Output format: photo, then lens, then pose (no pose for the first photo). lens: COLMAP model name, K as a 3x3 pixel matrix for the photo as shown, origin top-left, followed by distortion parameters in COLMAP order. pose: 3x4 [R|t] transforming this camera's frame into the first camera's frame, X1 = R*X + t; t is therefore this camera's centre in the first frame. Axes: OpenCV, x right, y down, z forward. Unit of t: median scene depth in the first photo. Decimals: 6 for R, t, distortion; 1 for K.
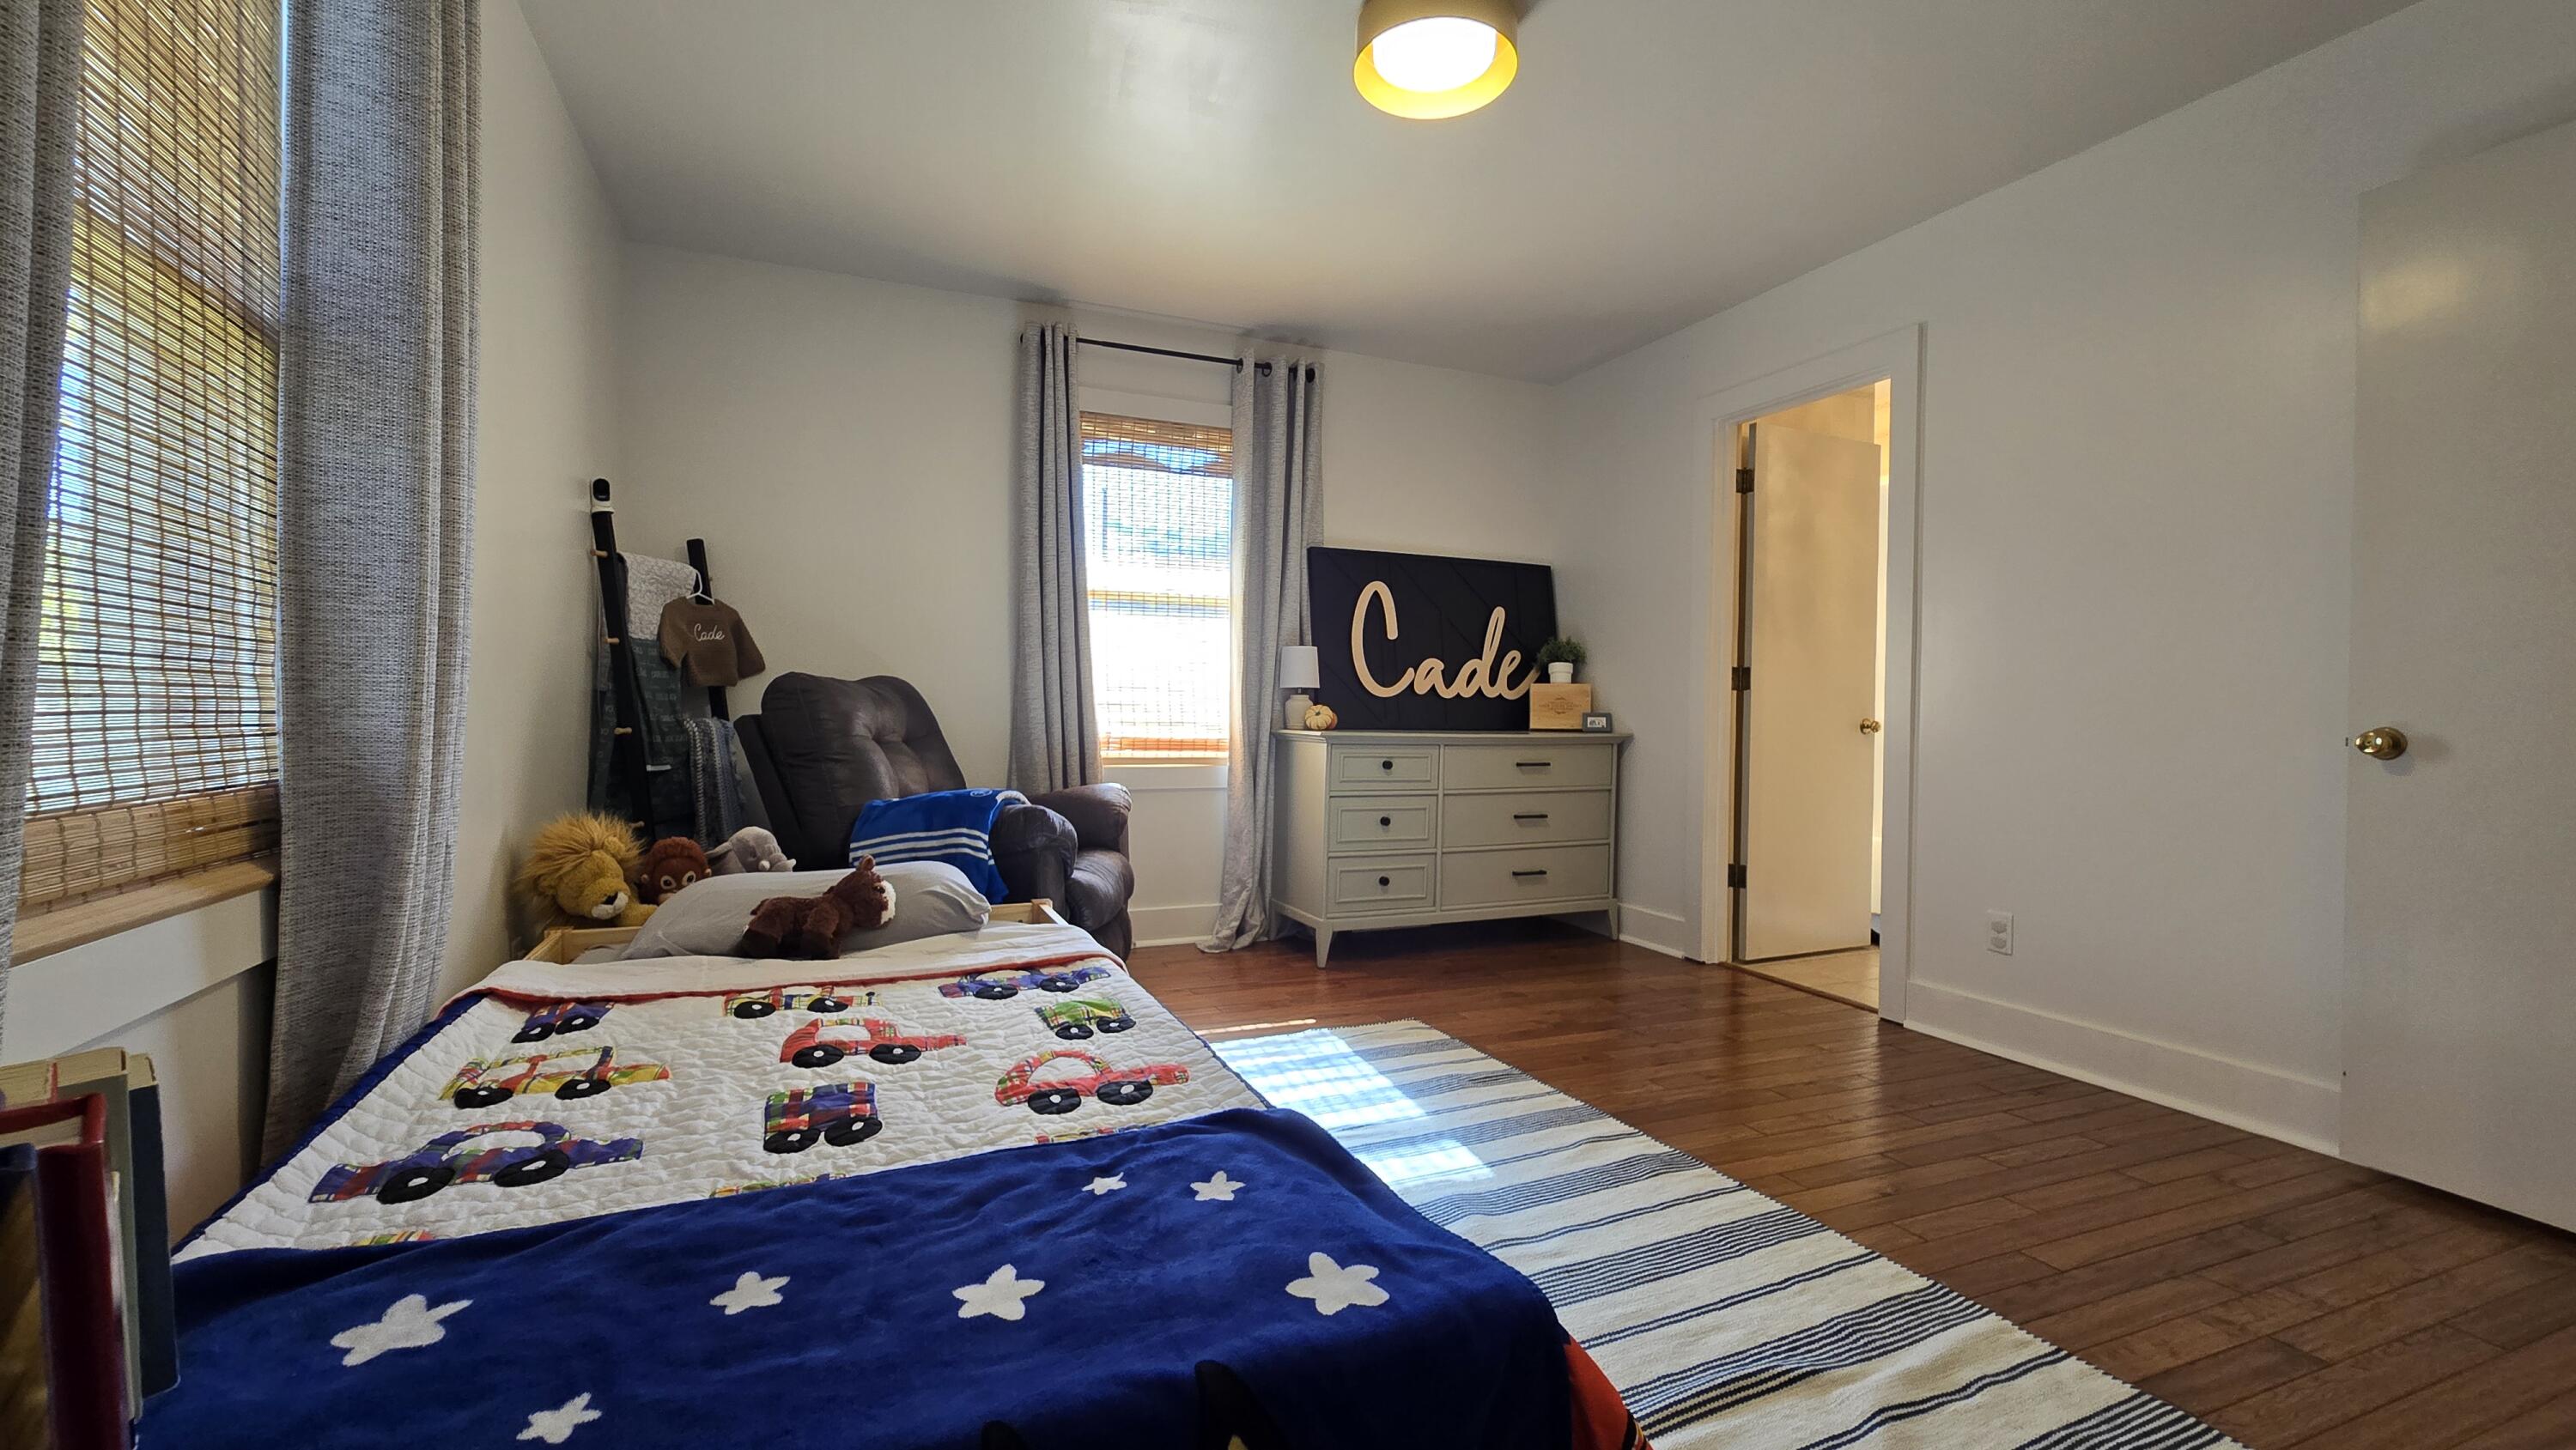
lens RADIAL K [[1055.3, 0, 1281.4], [0, 1055.3, 723.1], [0, 0, 1]] dist [0.000520, 0.000232]
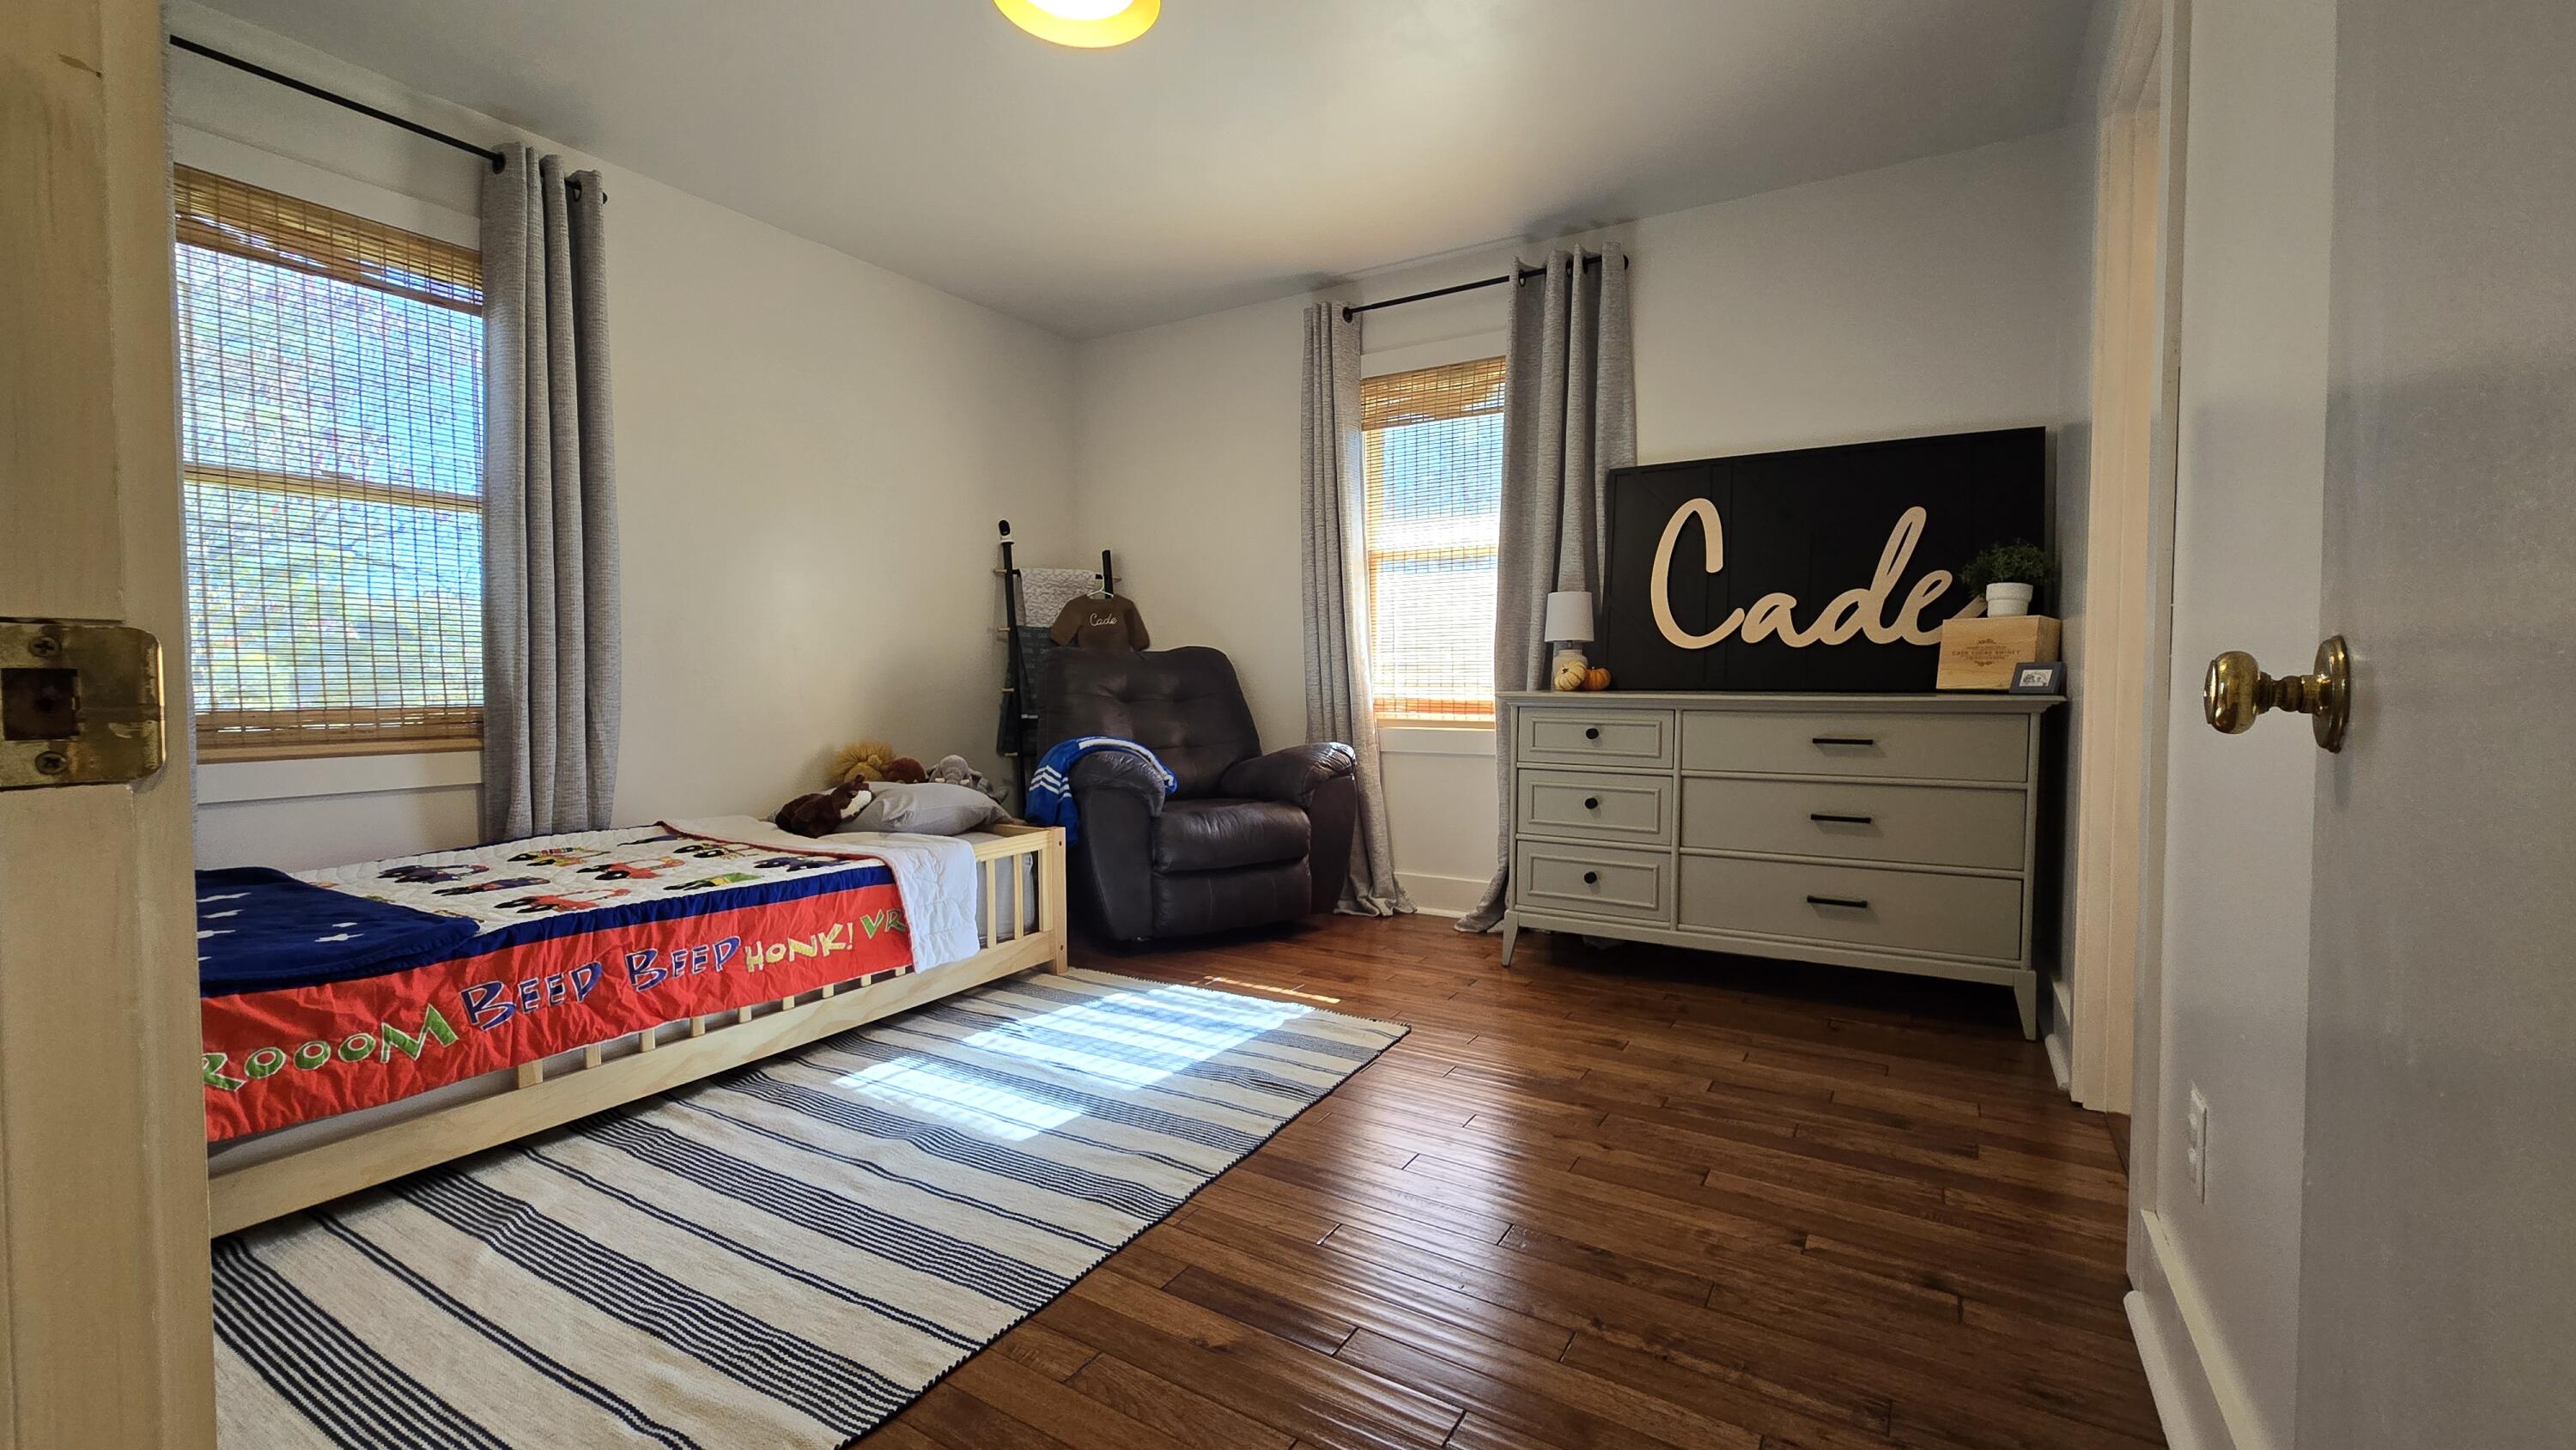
lens RADIAL K [[1055.3, 0, 1271.0], [0, 1055.3, 712.5], [0, 0, 1]] dist [0.000520, 0.000232]
pose [[0.587874, 0.013592, -0.808838, 0.569886], [-0.001393, 0.999874, 0.015790, 0.010713], [0.808951, -0.008156, 0.587819, 0.314216]]
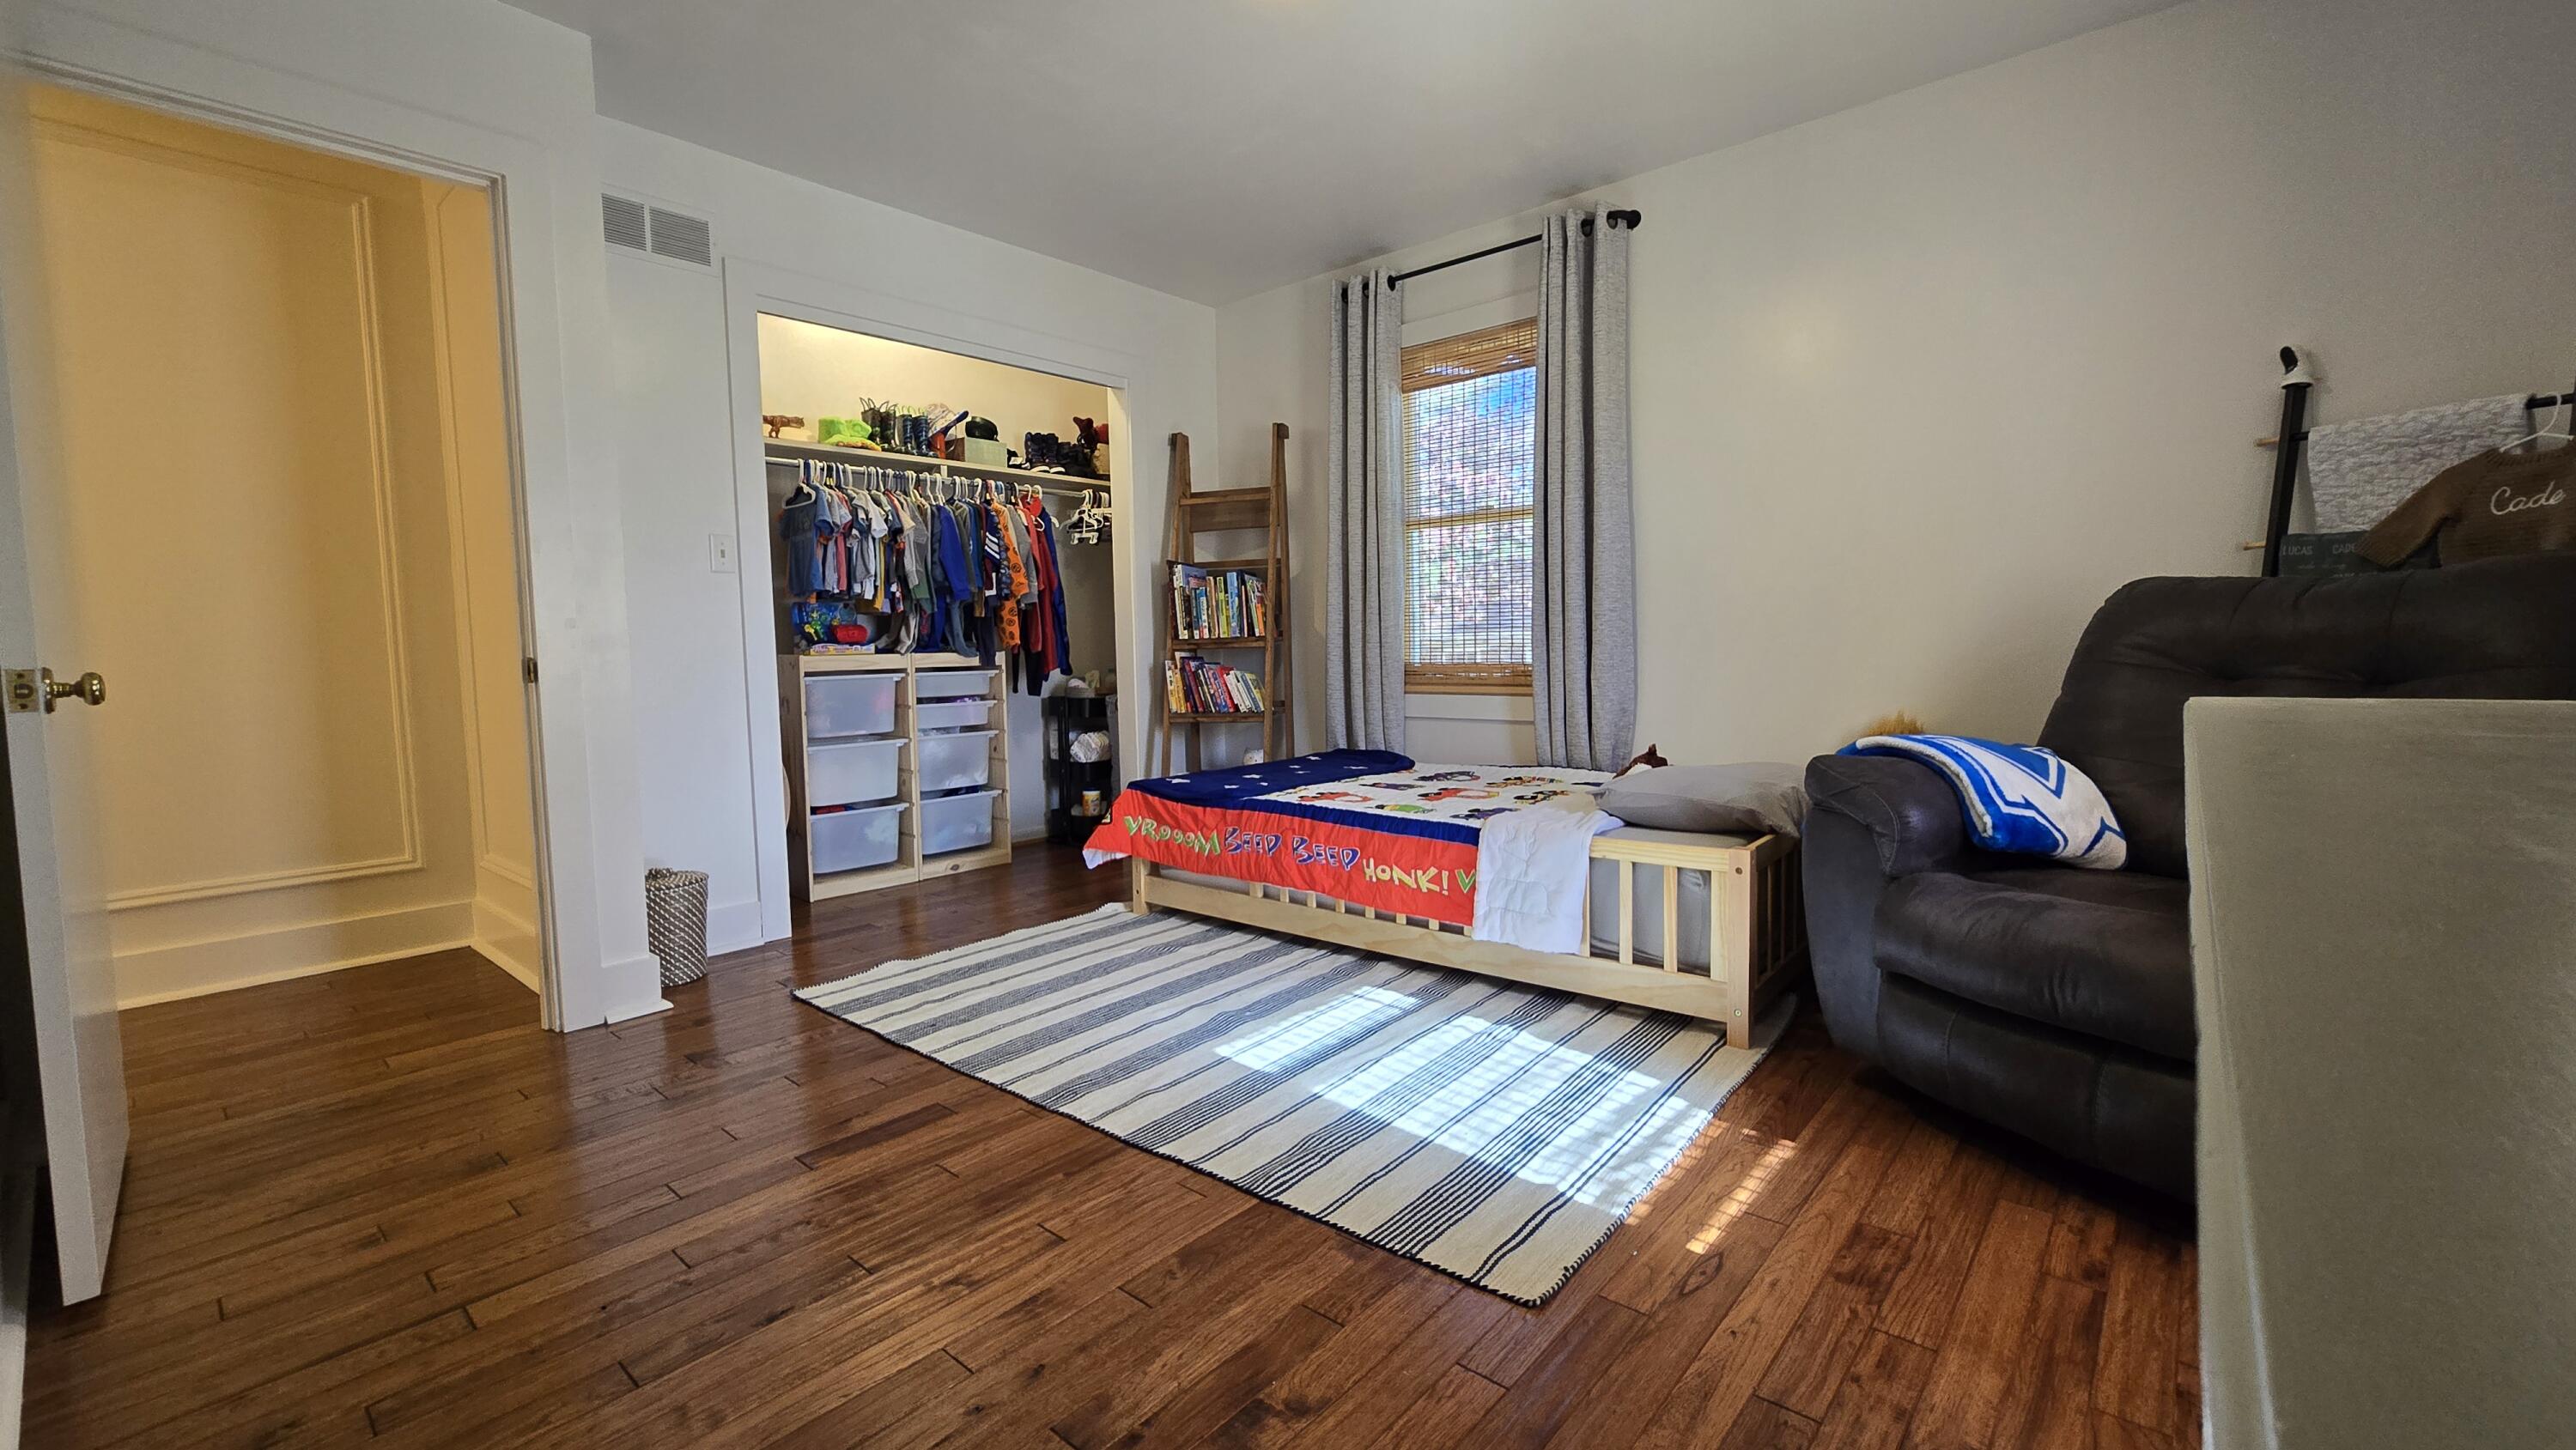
lens RADIAL K [[1055.3, 0, 1287.5], [0, 1055.3, 727.5], [0, 0, 1]] dist [0.000520, 0.000232]
pose [[-0.891990, 0.043175, -0.449989, 0.319208], [0.004947, 0.996301, 0.085784, -0.006151], [0.452029, 0.074293, -0.888904, 1.024692]]
